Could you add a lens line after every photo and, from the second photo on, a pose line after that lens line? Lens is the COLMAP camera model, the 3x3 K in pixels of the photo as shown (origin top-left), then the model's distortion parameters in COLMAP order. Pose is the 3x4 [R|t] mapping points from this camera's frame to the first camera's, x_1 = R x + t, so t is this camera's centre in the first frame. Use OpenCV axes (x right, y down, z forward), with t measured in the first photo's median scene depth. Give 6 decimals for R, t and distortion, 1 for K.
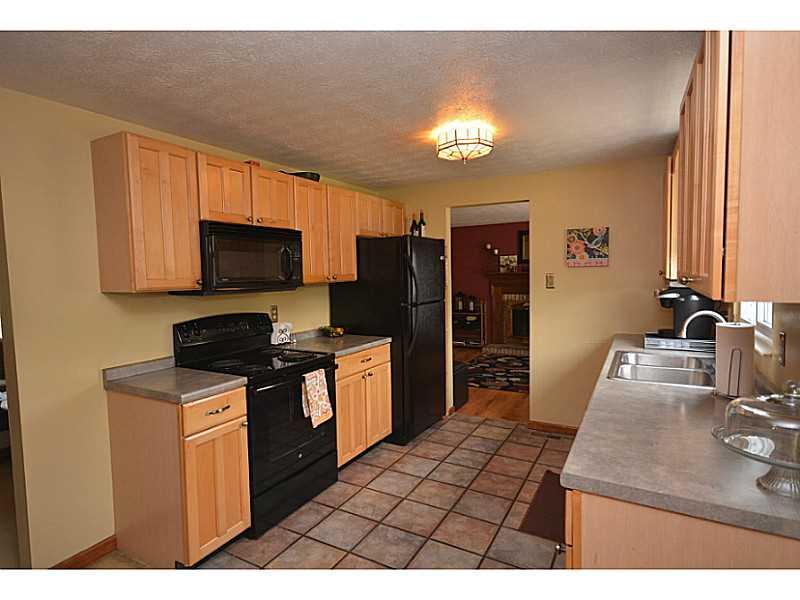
lens RADIAL K [[434.1, 0, 396.2], [0, 434.1, 301.7], [0, 0, 1]] dist [0.015695, 0.001368]
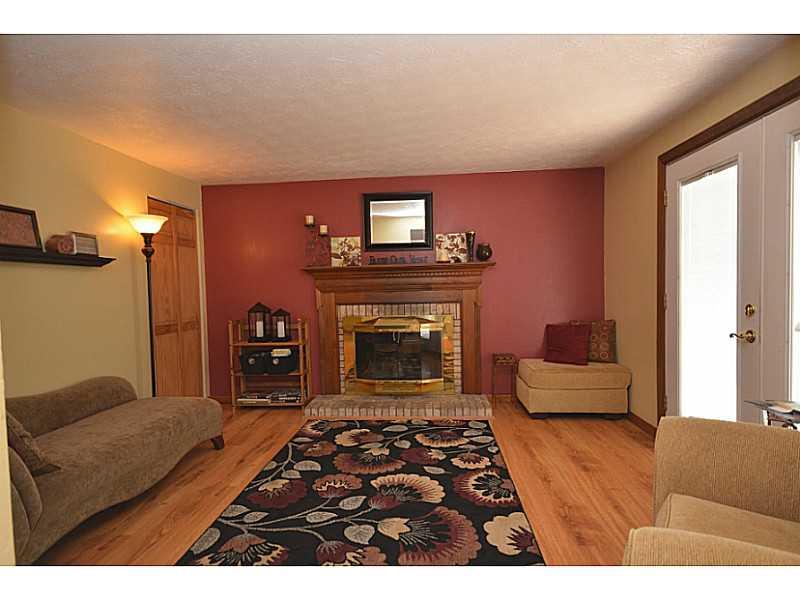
lens RADIAL K [[434.1, 0, 400.0], [0, 434.1, 302.3], [0, 0, 1]] dist [0.015695, 0.001368]
pose [[0.911602, -0.020678, 0.410553, 0.089509], [0.033023, 0.999190, -0.023000, -0.006293], [-0.409745, 0.034525, 0.911546, 0.458599]]
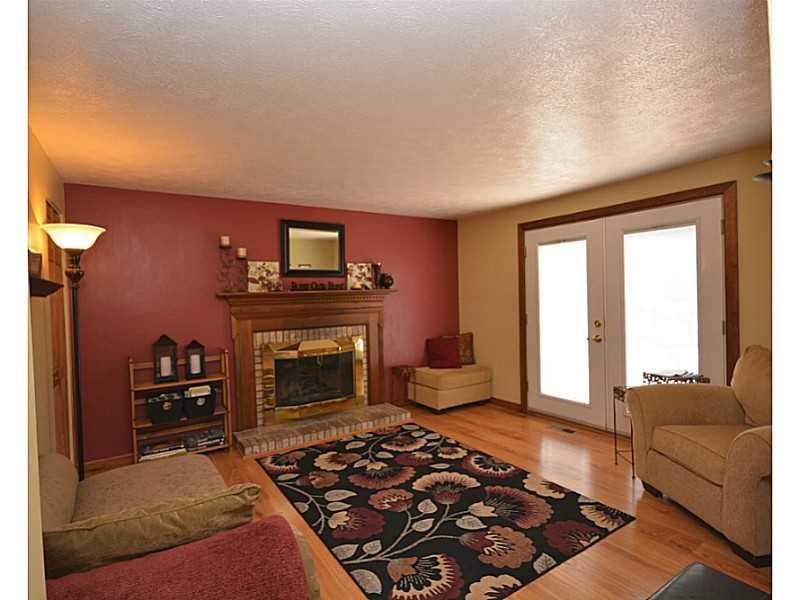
lens RADIAL K [[411.5, 0, 400.8], [0, 411.5, 305.5], [0, 0, 1]] dist [0.002894, 0.000735]
pose [[0.465018, -0.017621, 0.885126, -0.114599], [0.071886, 0.997252, -0.017914, -0.029424], [-0.882378, 0.071958, 0.465007, 0.609606]]
